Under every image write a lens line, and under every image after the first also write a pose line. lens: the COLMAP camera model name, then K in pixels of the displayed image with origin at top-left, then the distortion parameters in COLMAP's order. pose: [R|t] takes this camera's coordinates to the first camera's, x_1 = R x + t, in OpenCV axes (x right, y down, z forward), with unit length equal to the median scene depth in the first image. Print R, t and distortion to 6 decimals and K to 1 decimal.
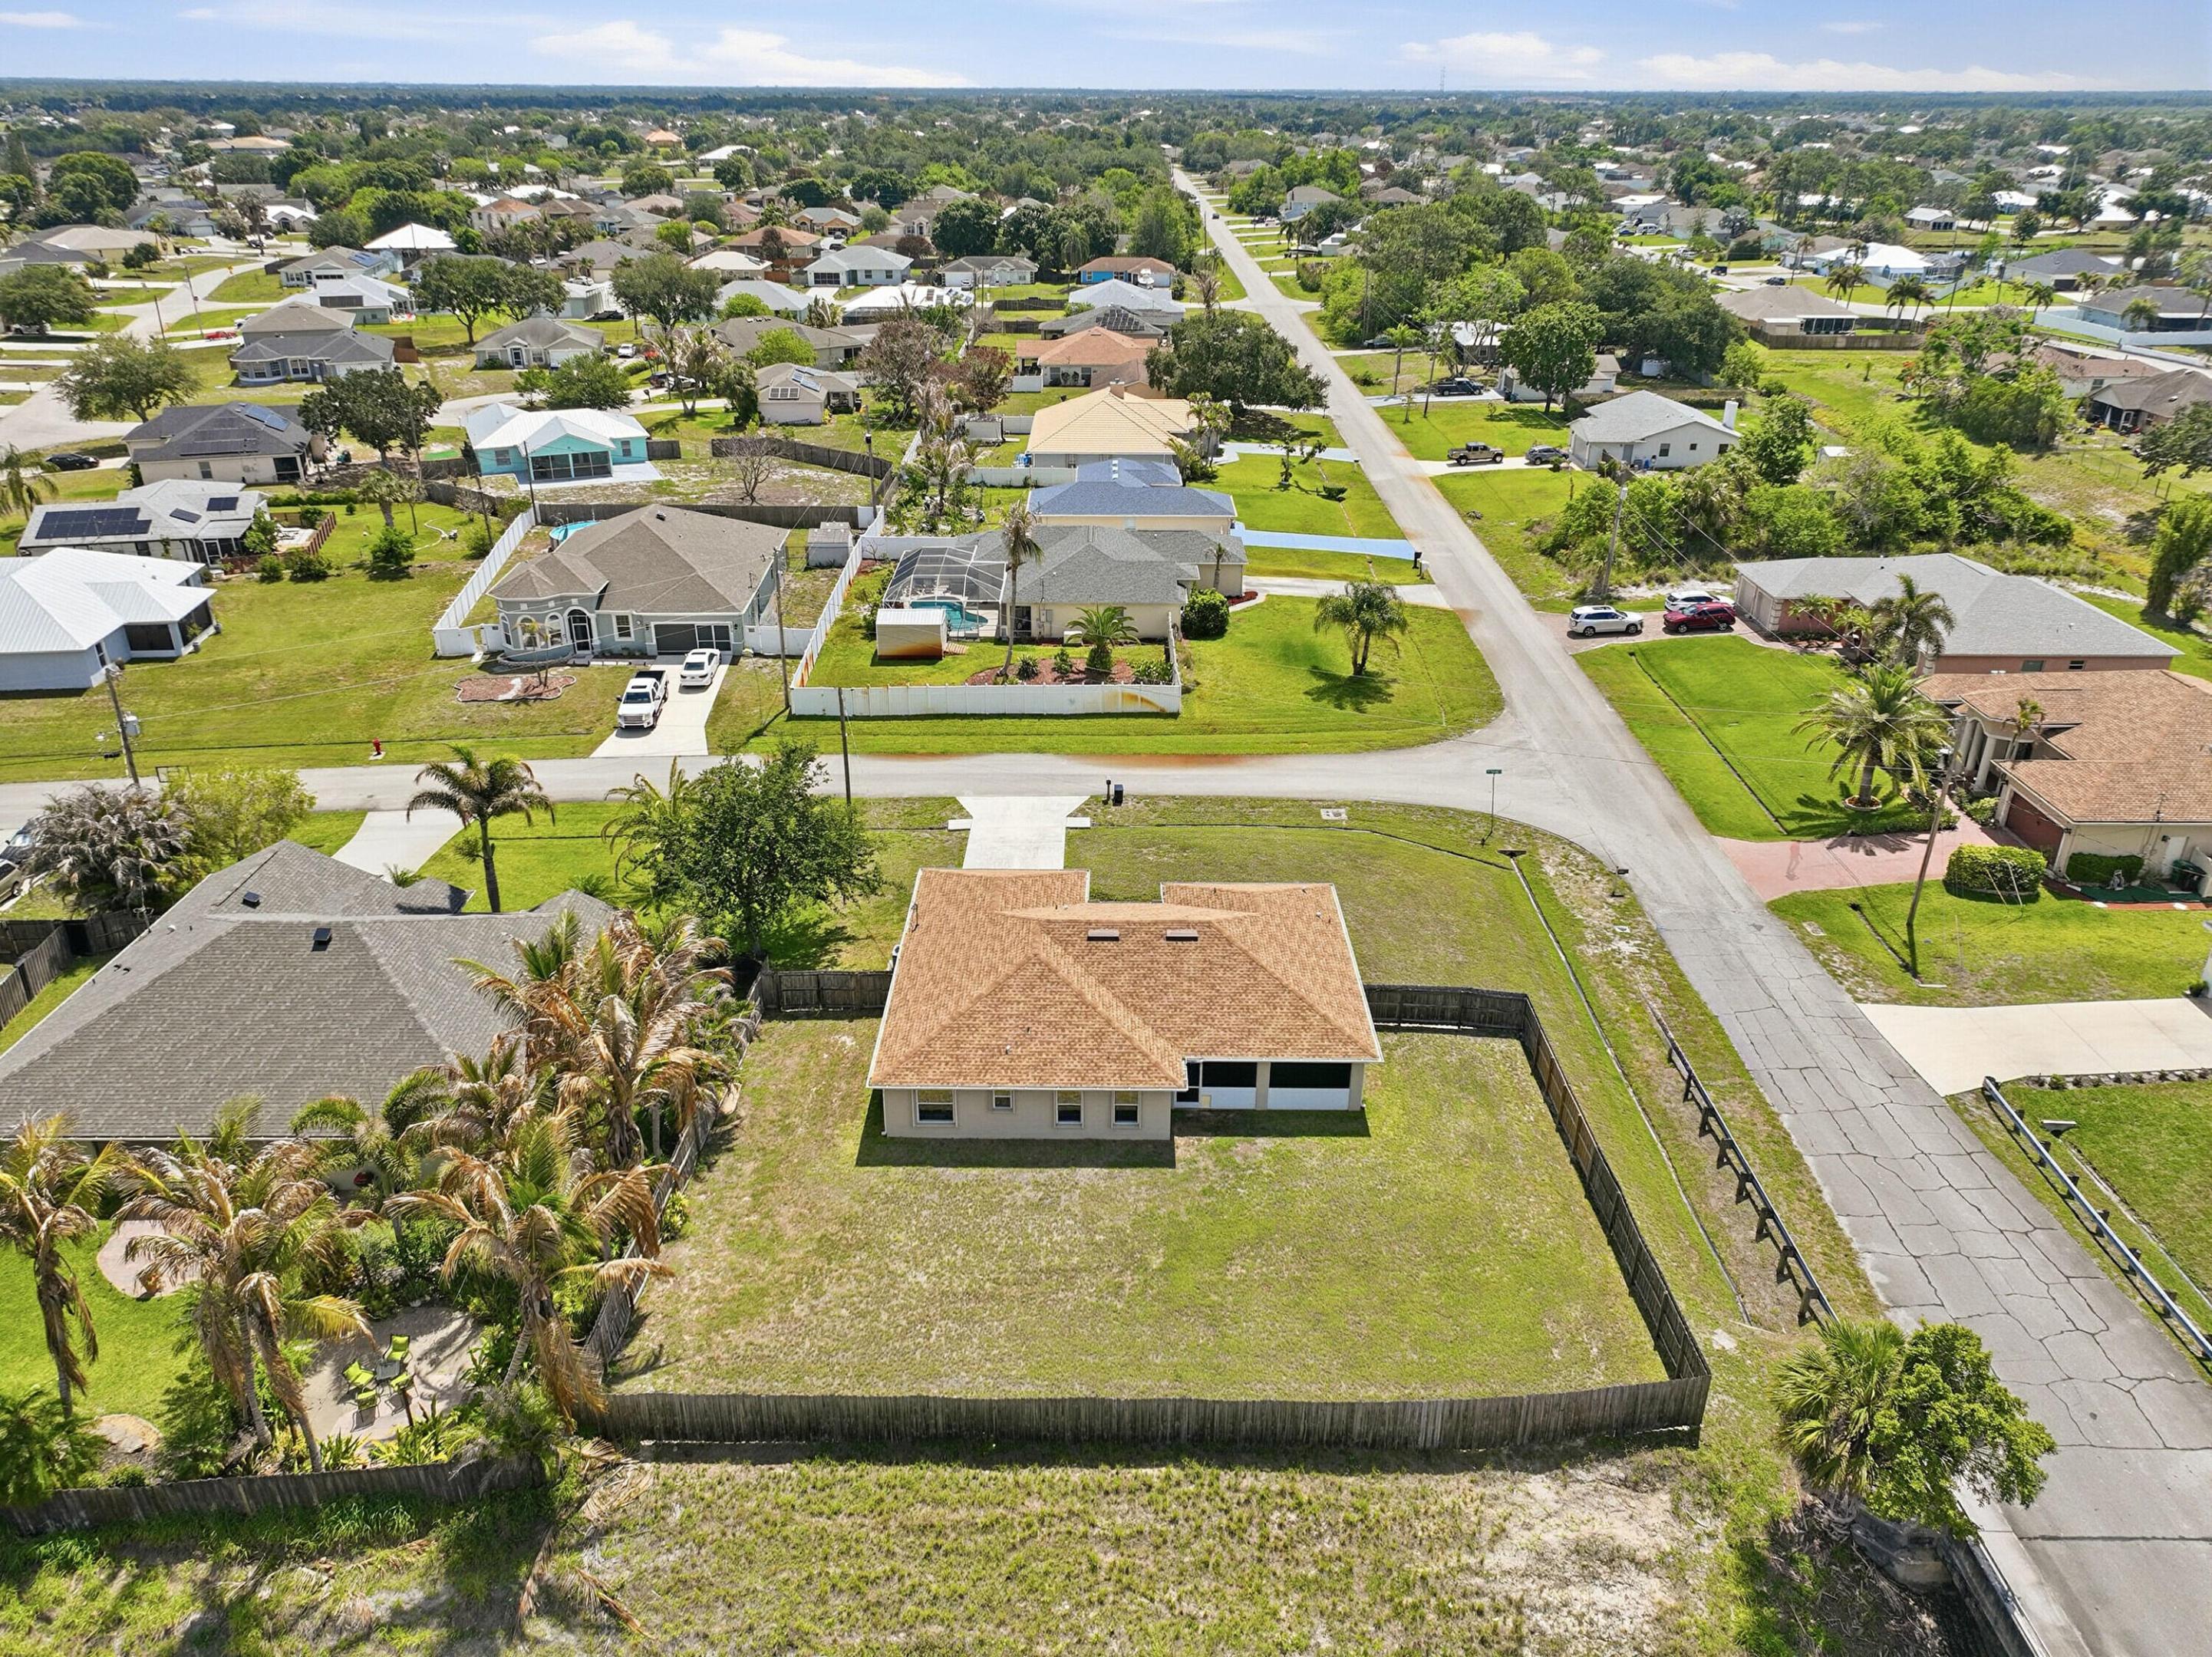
lens RADIAL K [[1546.2, 0, 1104.3], [0, 1546.2, 835.5], [0, 0, 1]] dist [0.004902, 0.003485]
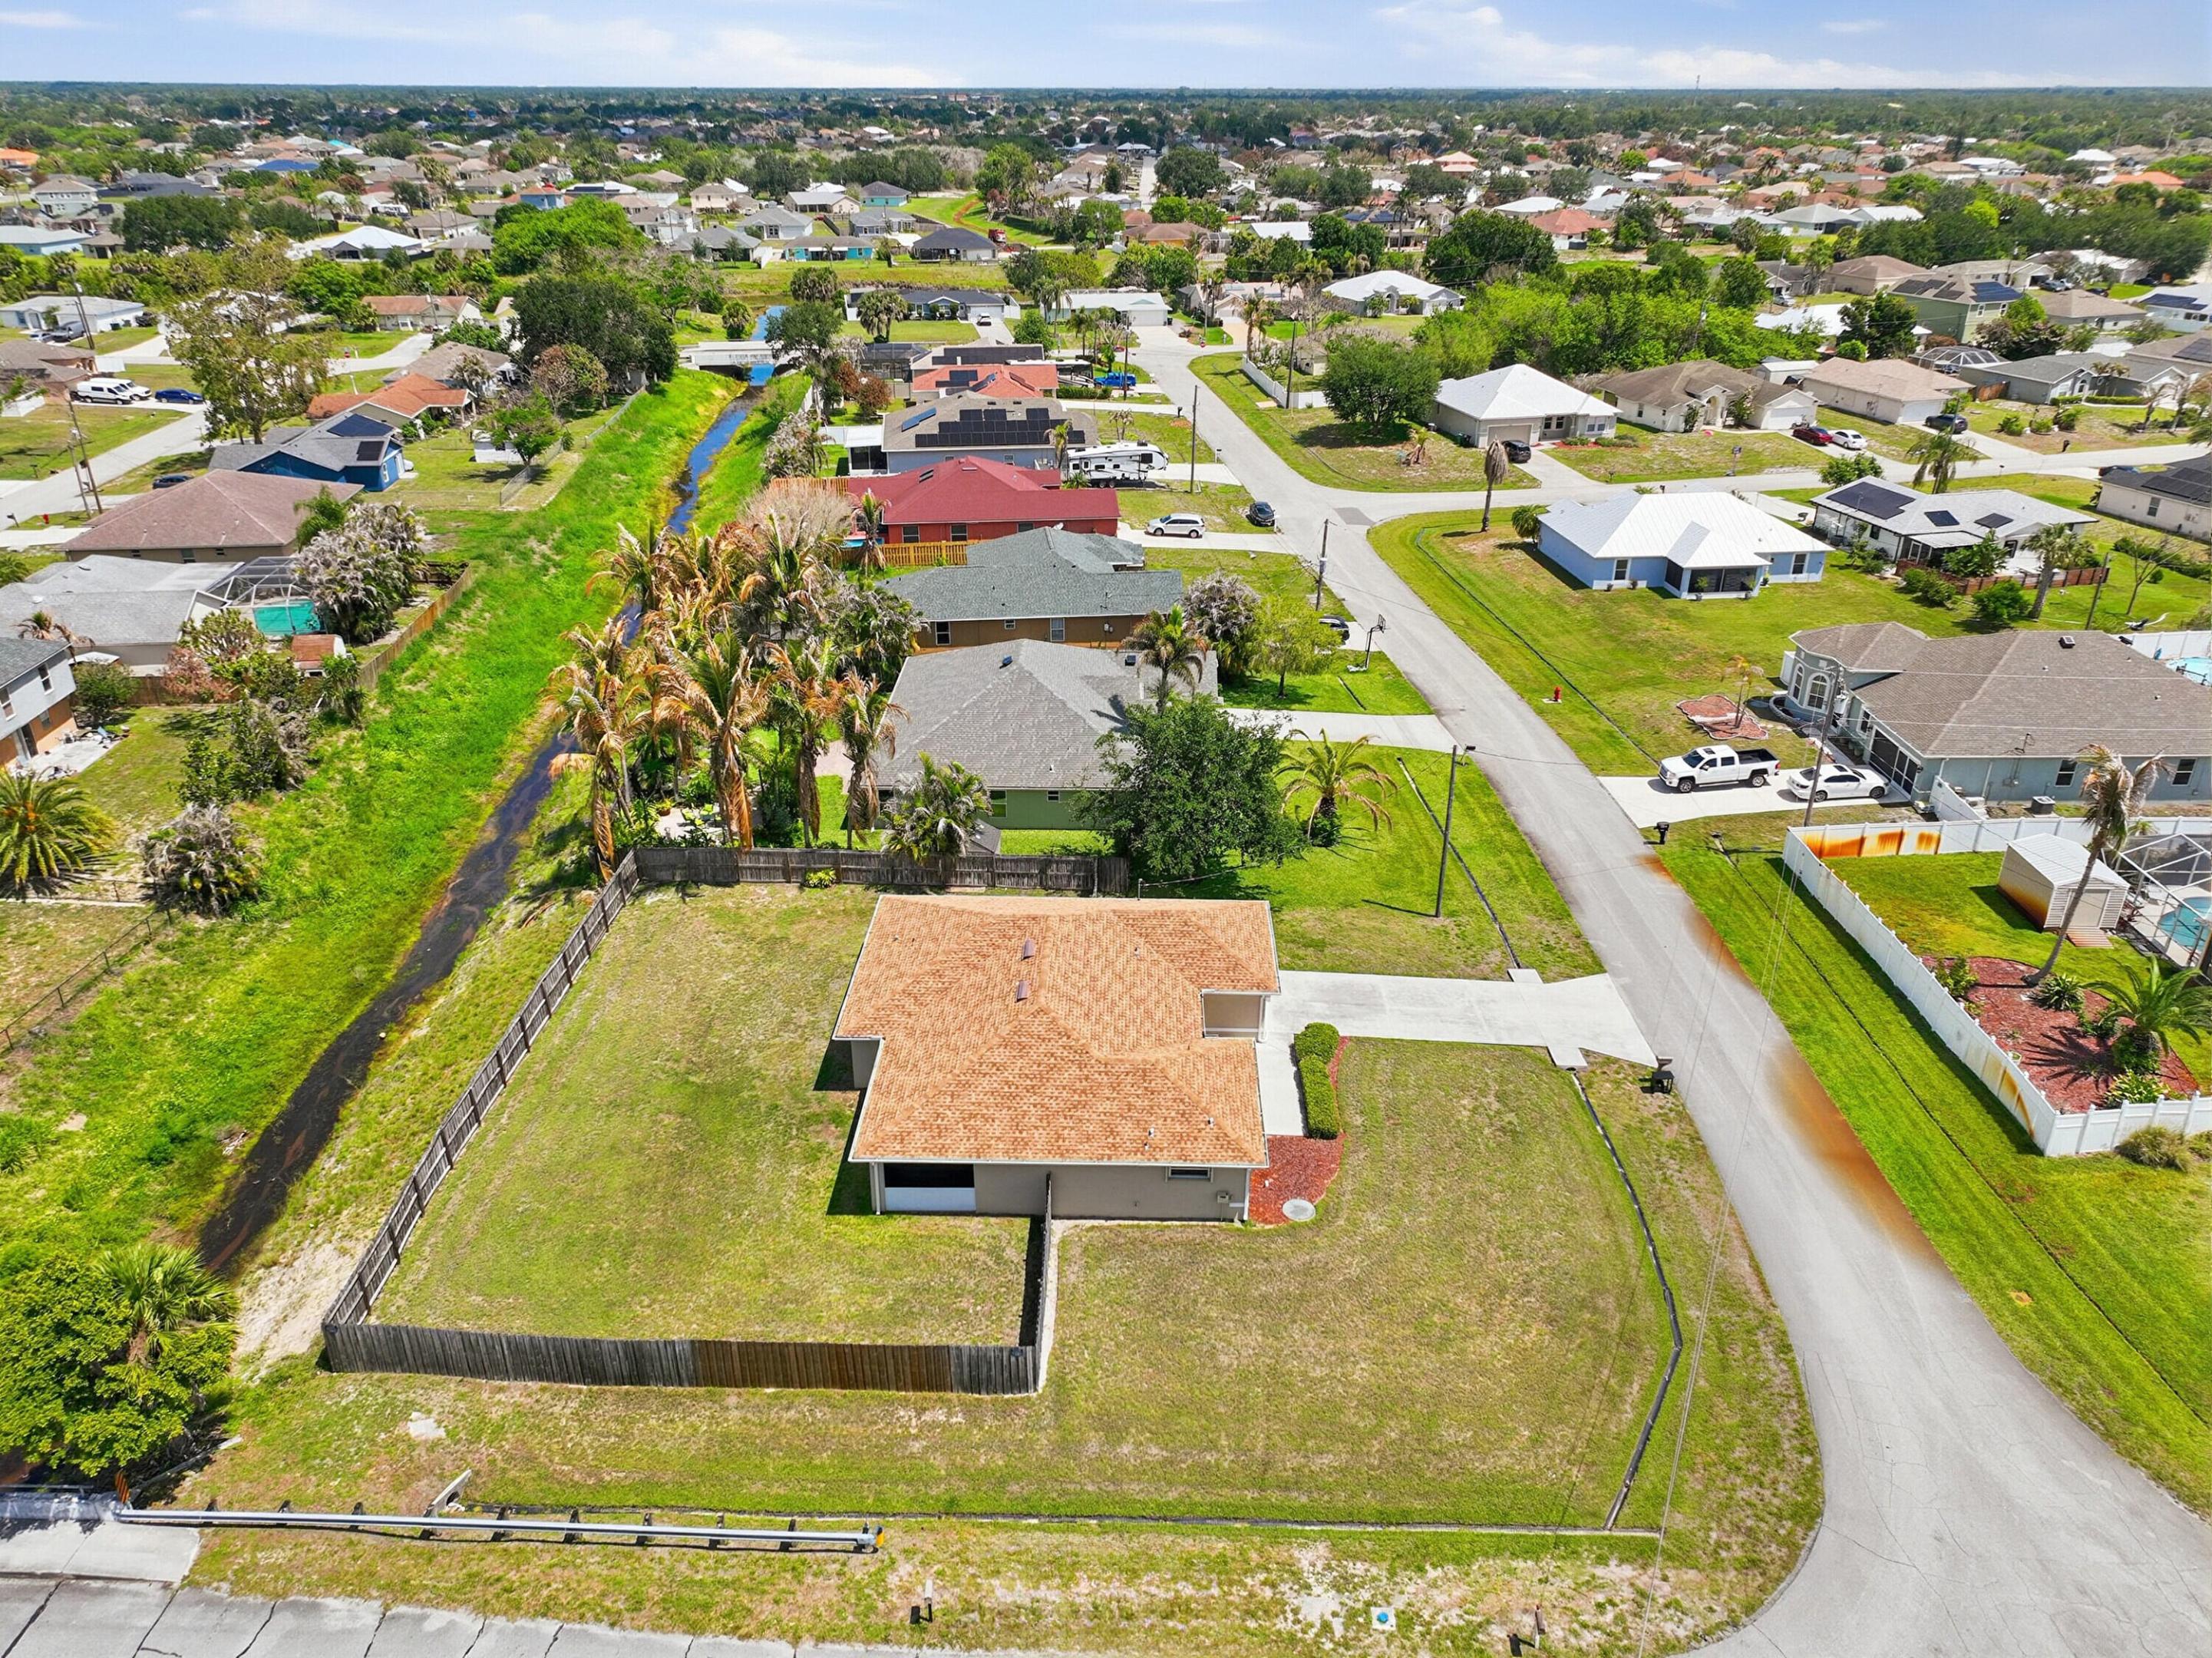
lens RADIAL K [[1551.8, 0, 1106.0], [0, 1551.8, 829.0], [0, 0, 1]] dist [-0.005703, 0.023928]
pose [[-0.022460, 0.427353, -0.903806, 0.630999], [-0.437759, 0.808557, 0.393195, -0.300143], [0.898812, 0.404480, 0.168917, 0.620881]]
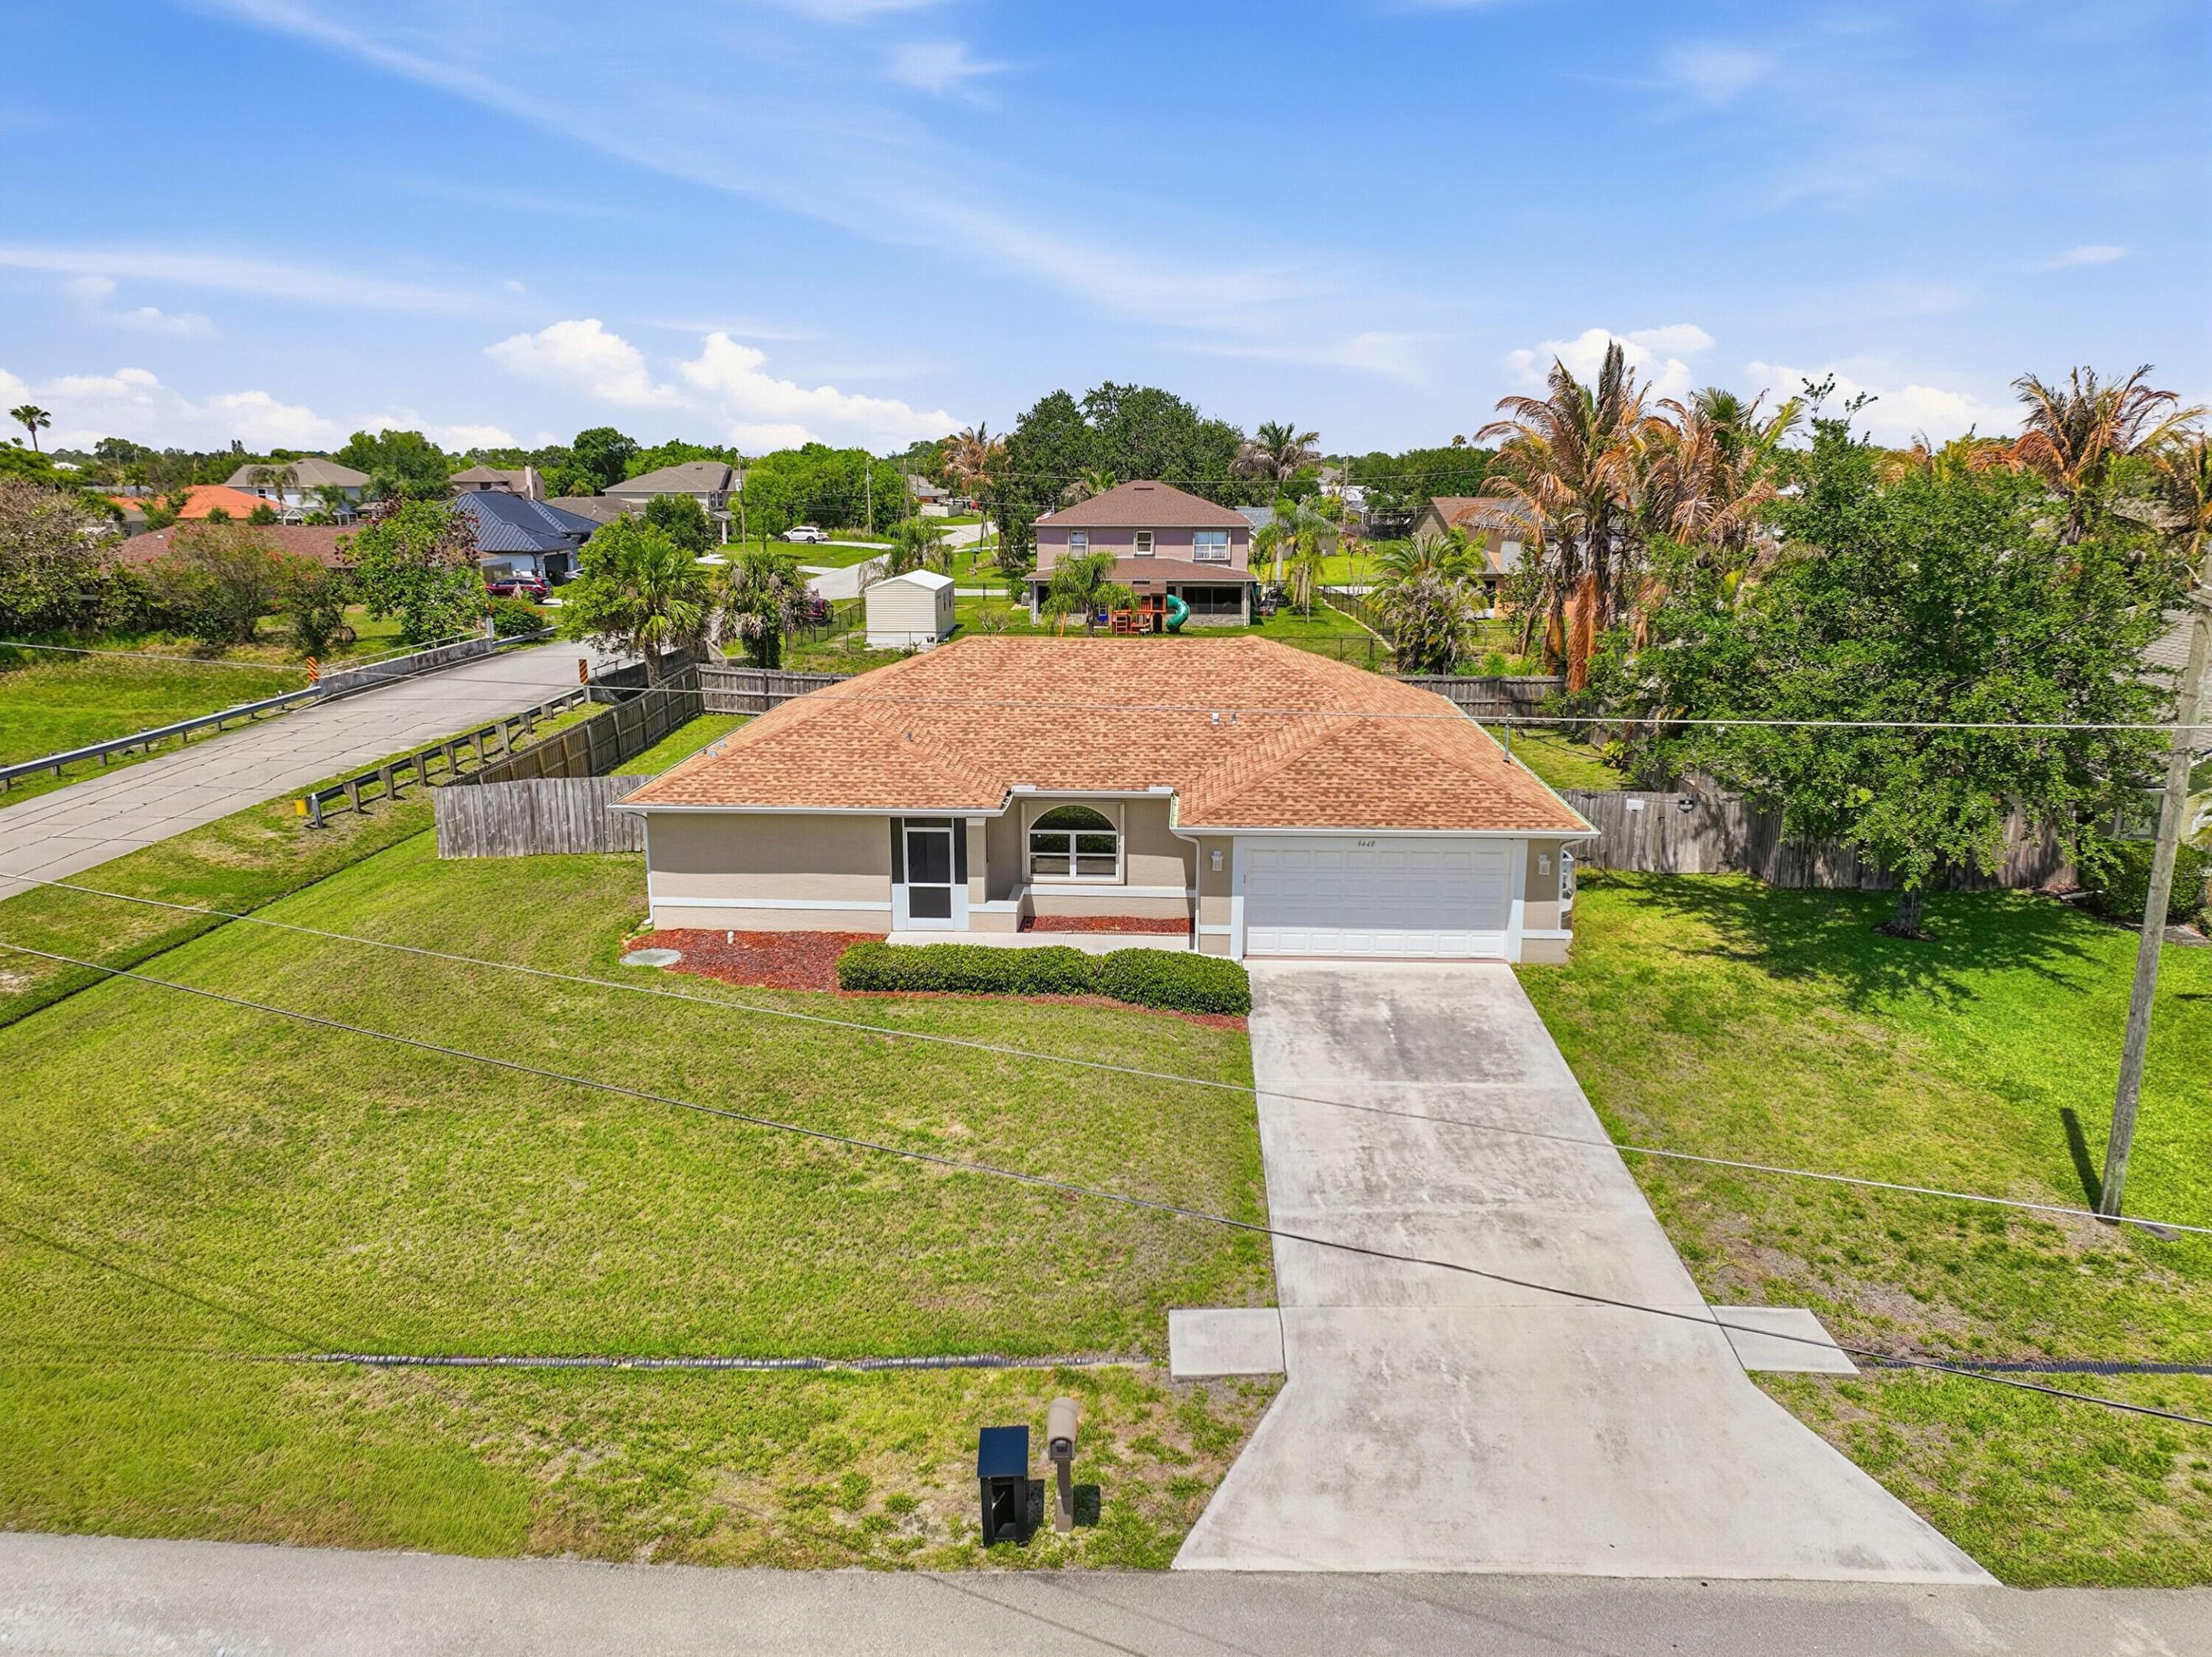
lens RADIAL K [[1546.2, 0, 1104.3], [0, 1546.2, 835.5], [0, 0, 1]] dist [0.004902, 0.003485]
pose [[-0.998966, -0.015431, 0.042768, -0.008111], [0.015130, 0.774221, 0.632734, -0.197496], [-0.042876, 0.632727, -0.773187, 1.120809]]
